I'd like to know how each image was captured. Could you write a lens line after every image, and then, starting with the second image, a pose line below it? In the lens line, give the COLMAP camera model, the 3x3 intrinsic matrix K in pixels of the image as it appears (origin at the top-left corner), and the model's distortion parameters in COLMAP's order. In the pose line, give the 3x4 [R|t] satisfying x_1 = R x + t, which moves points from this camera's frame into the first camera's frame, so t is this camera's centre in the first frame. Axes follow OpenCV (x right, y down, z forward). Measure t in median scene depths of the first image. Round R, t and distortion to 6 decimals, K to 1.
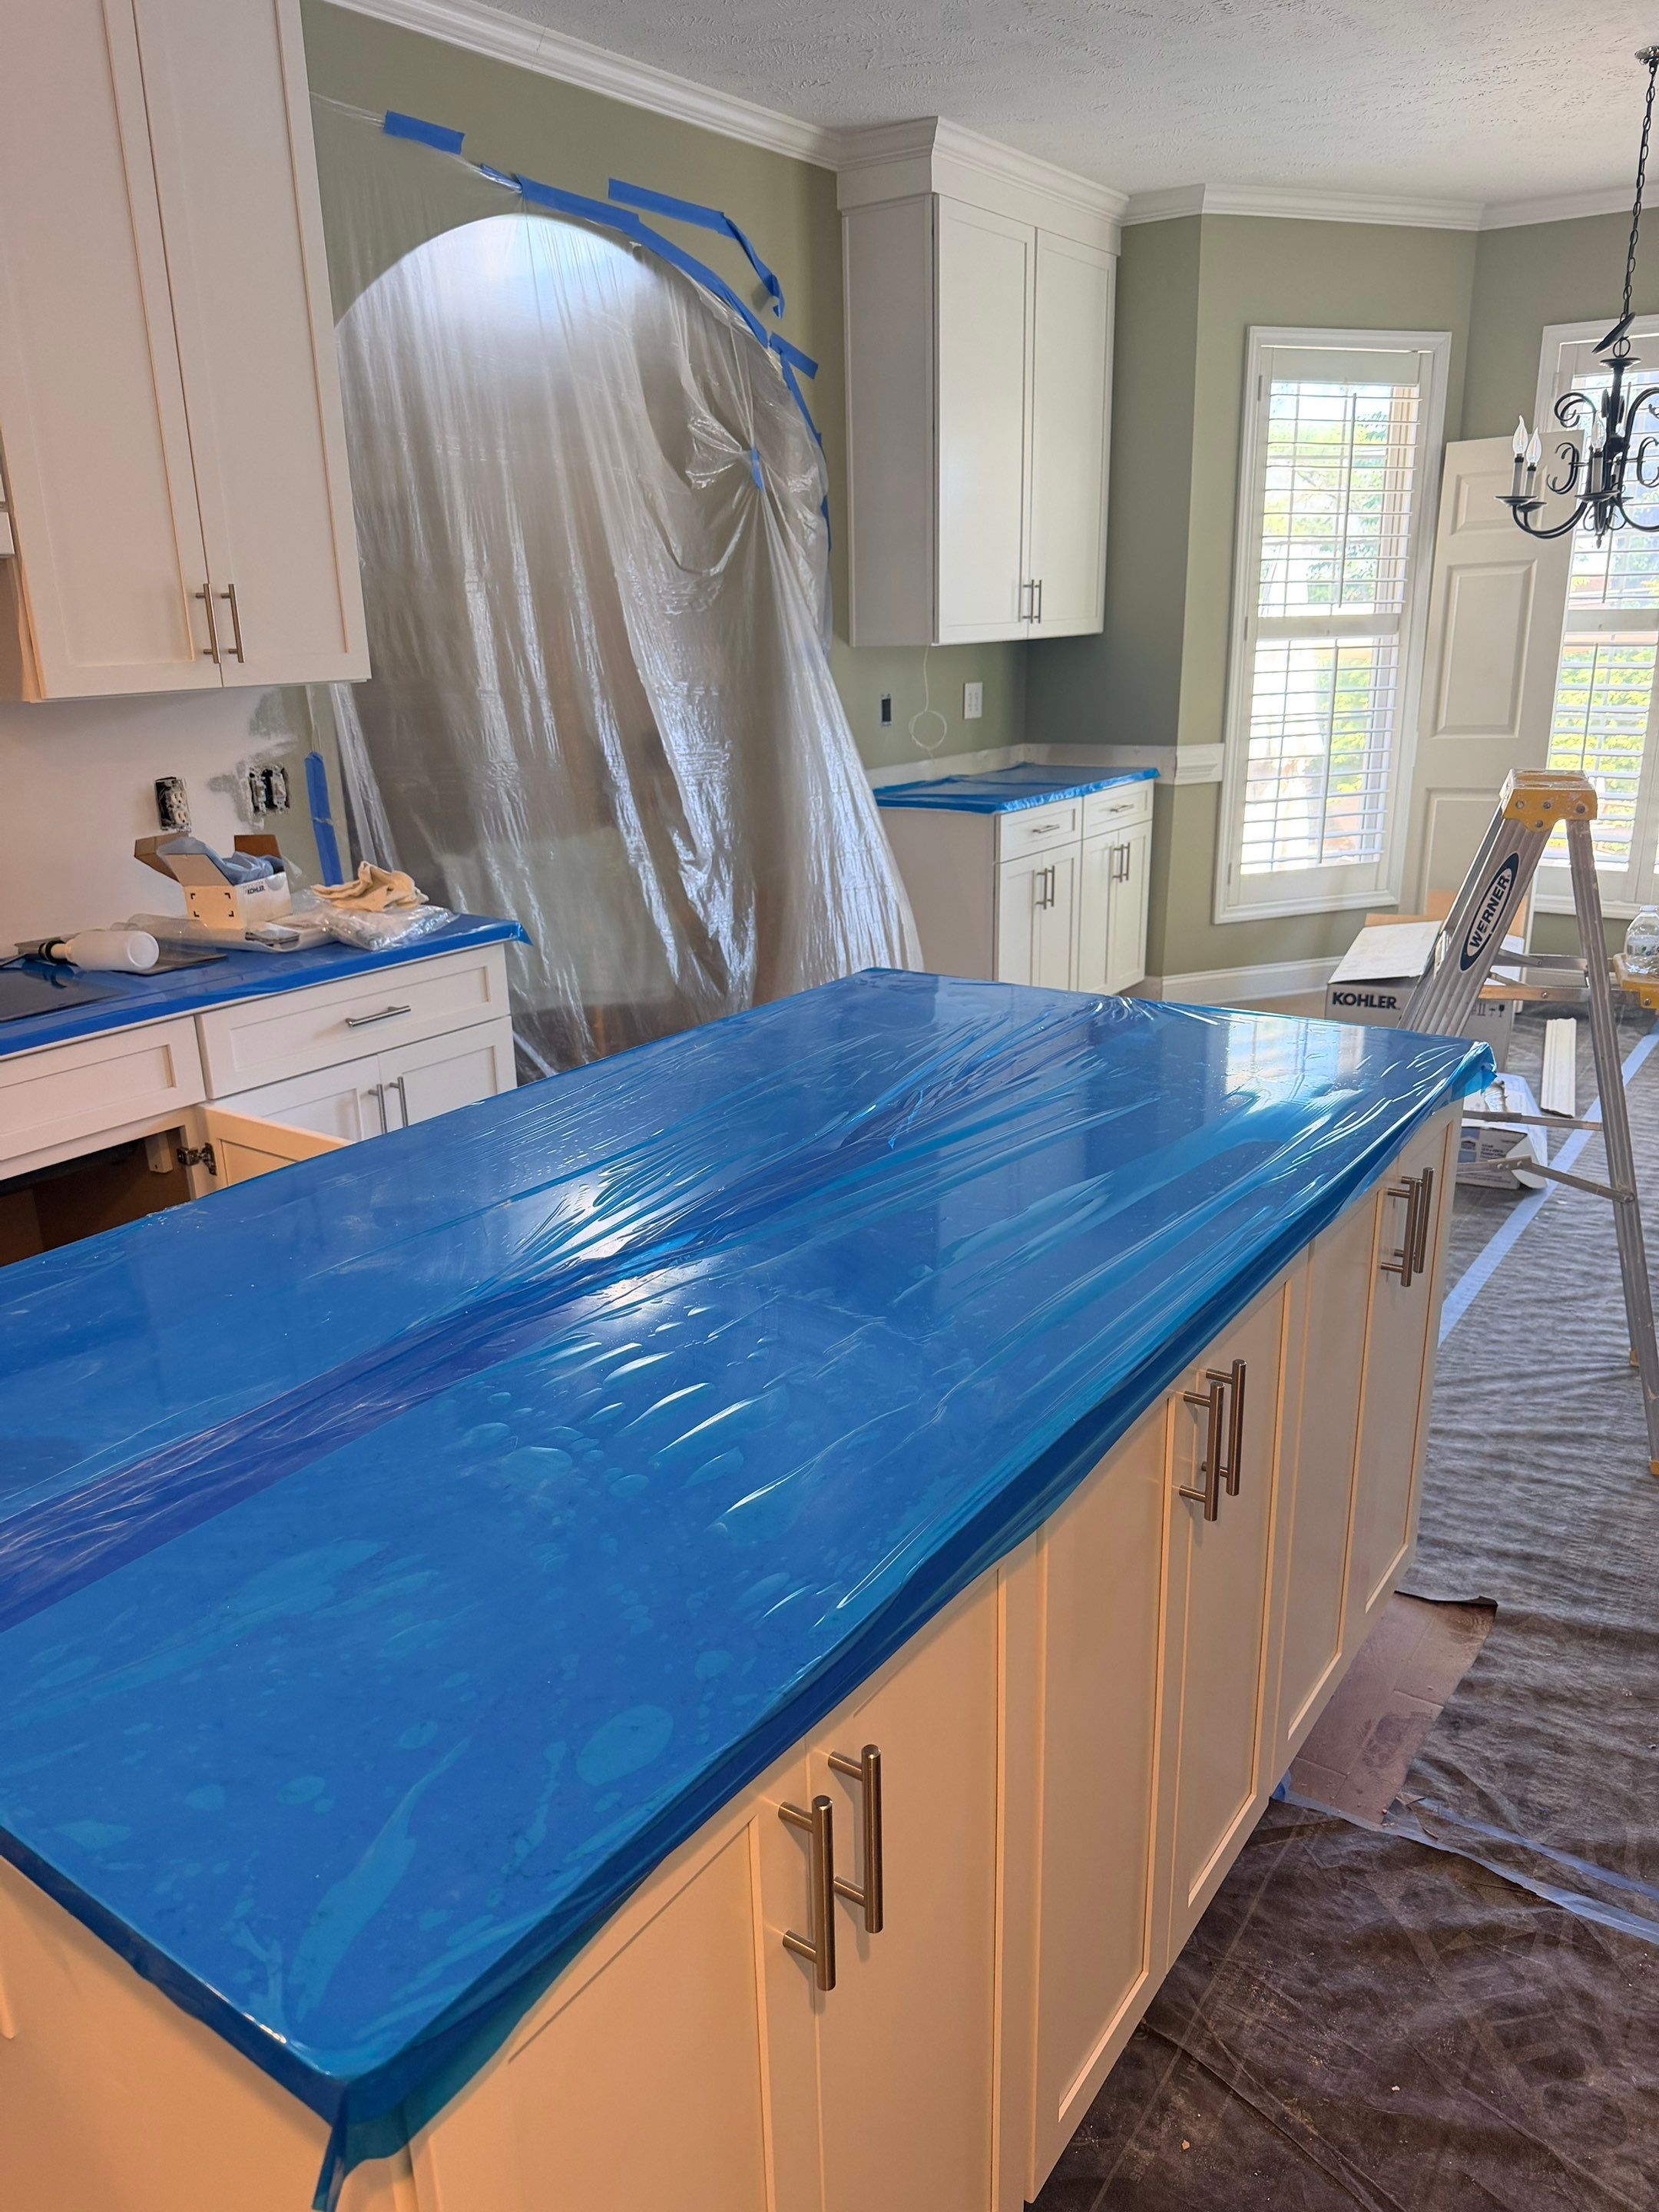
lens RADIAL K [[1571.7, 0, 829.5], [0, 1571.7, 1106.0], [0, 0, 1]] dist [-0.001386, -0.001295]
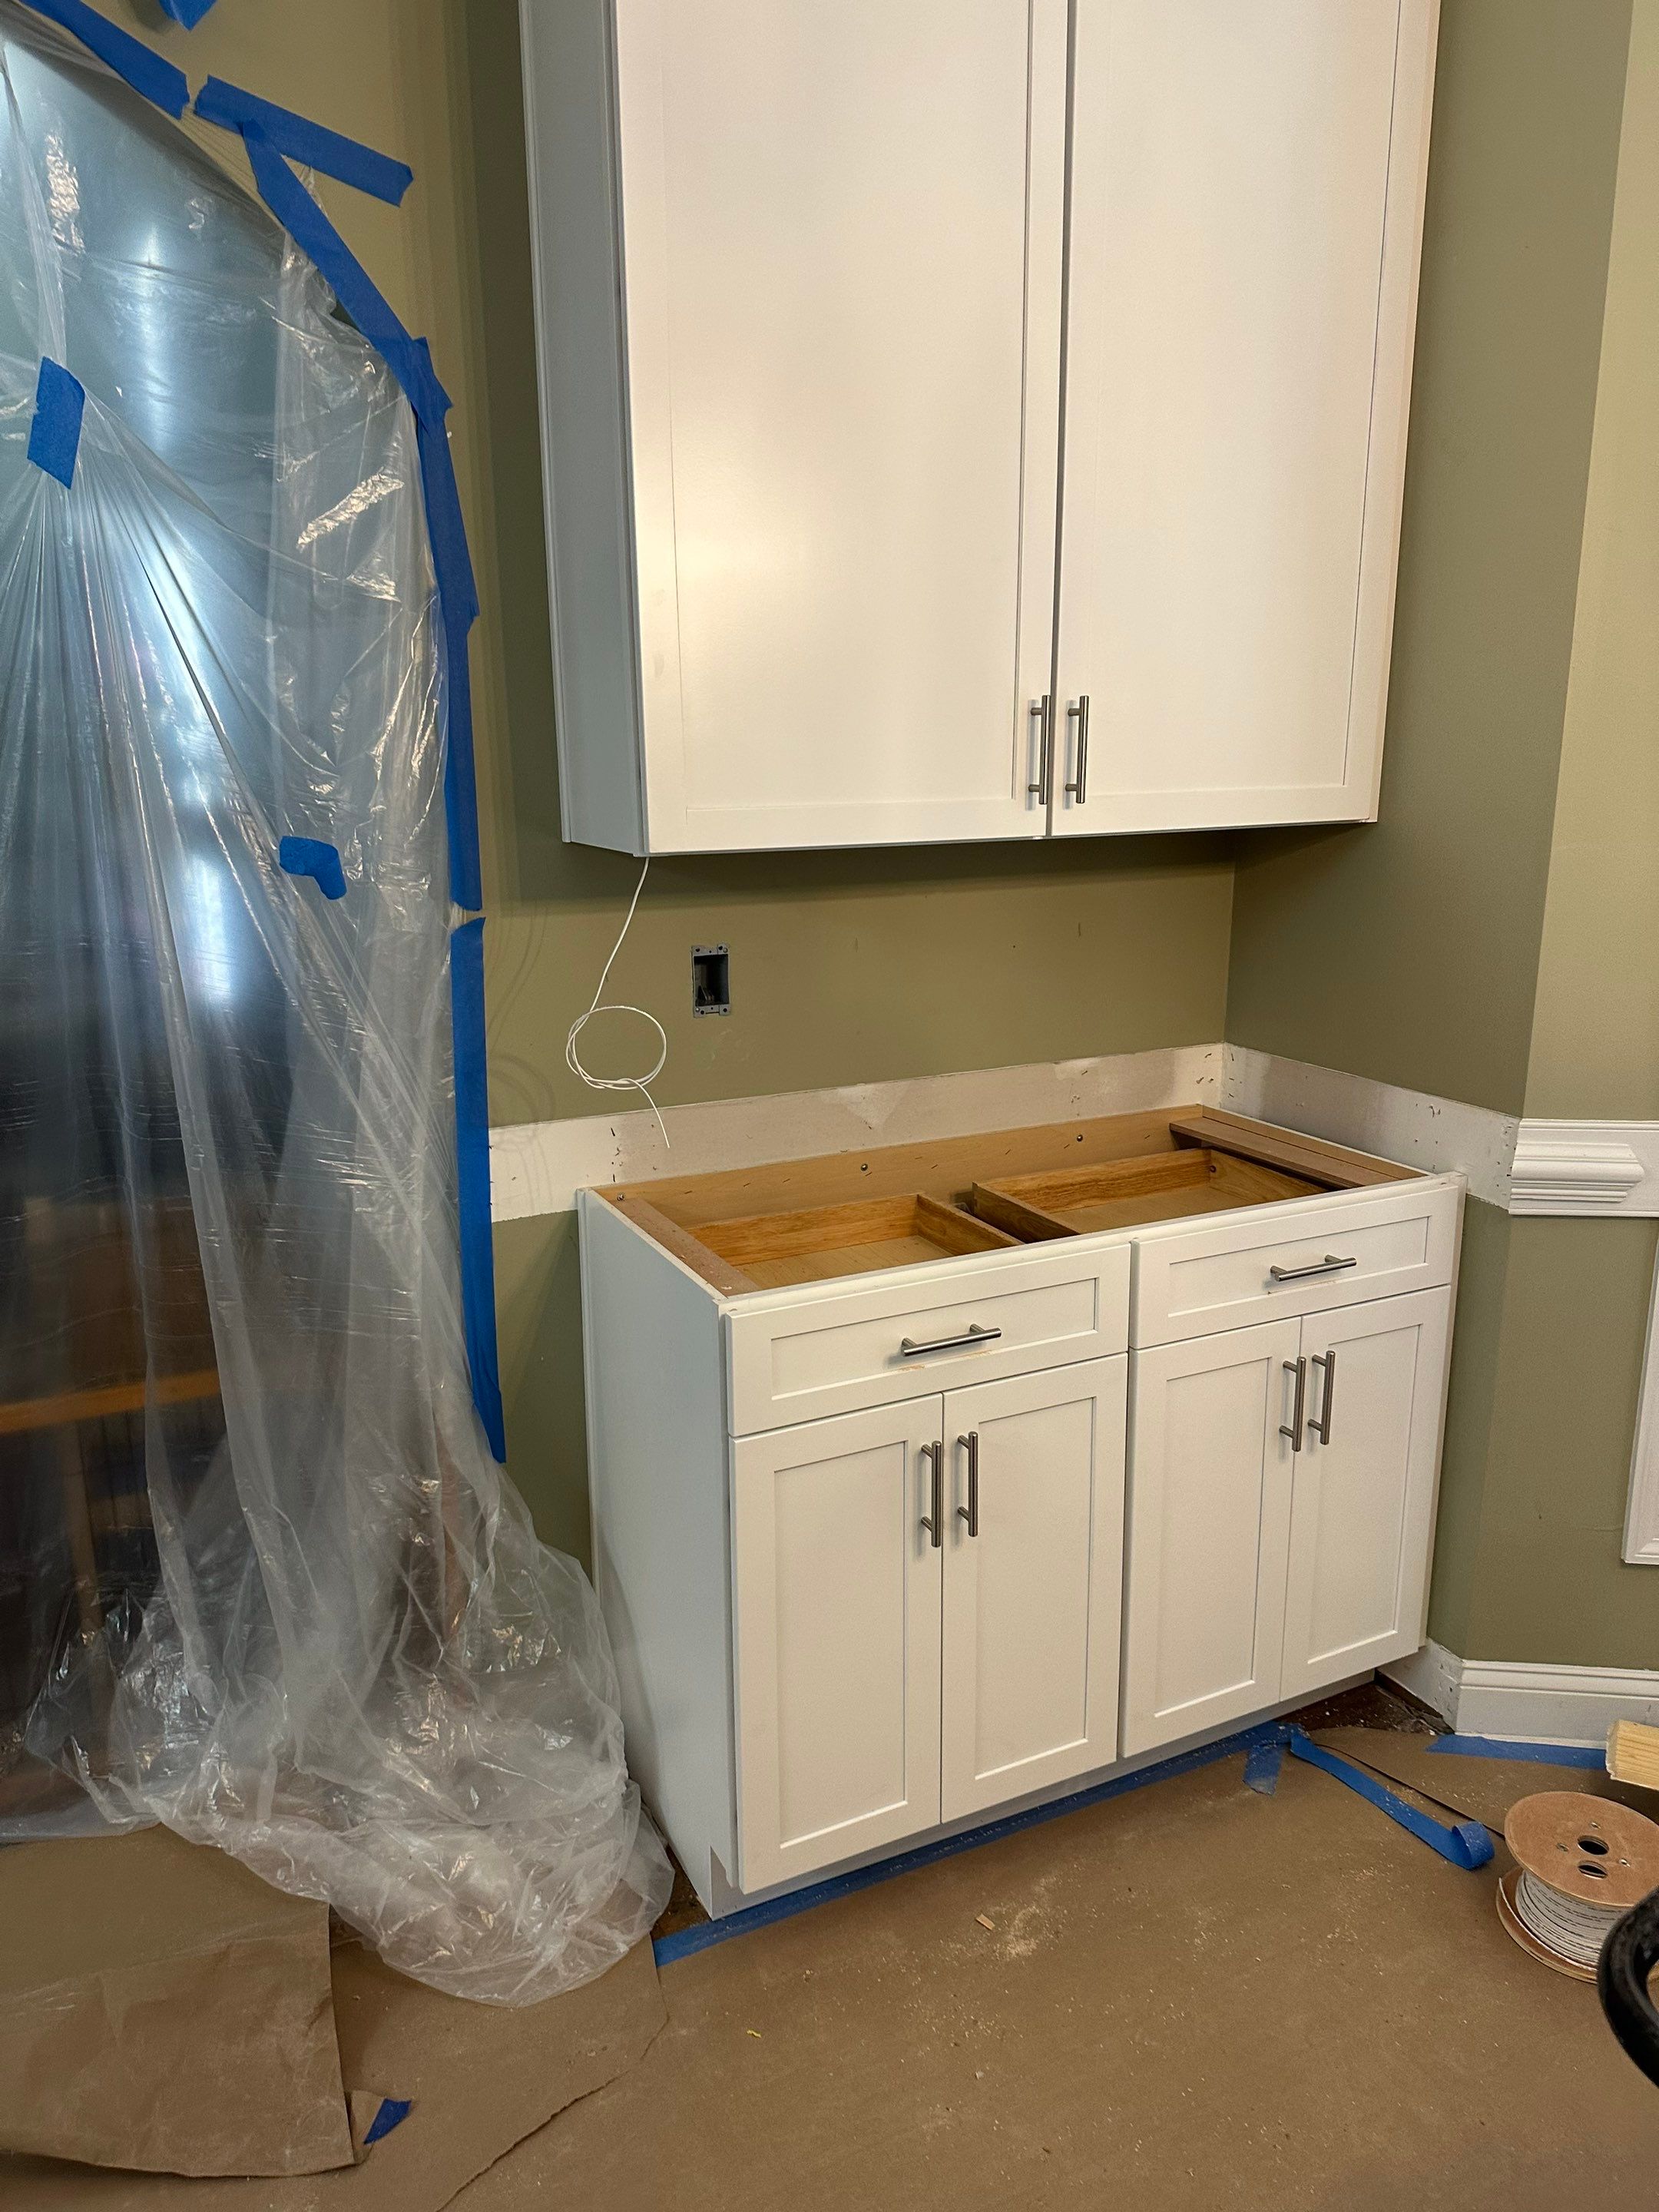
lens RADIAL K [[1571.7, 0, 829.5], [0, 1571.7, 1106.0], [0, 0, 1]] dist [-0.001386, -0.001295]
pose [[0.879763, 0.127580, -0.457974, 0.259514], [-0.158119, 0.987000, -0.028792, -0.203103], [0.448347, 0.097744, 0.888499, 0.606515]]
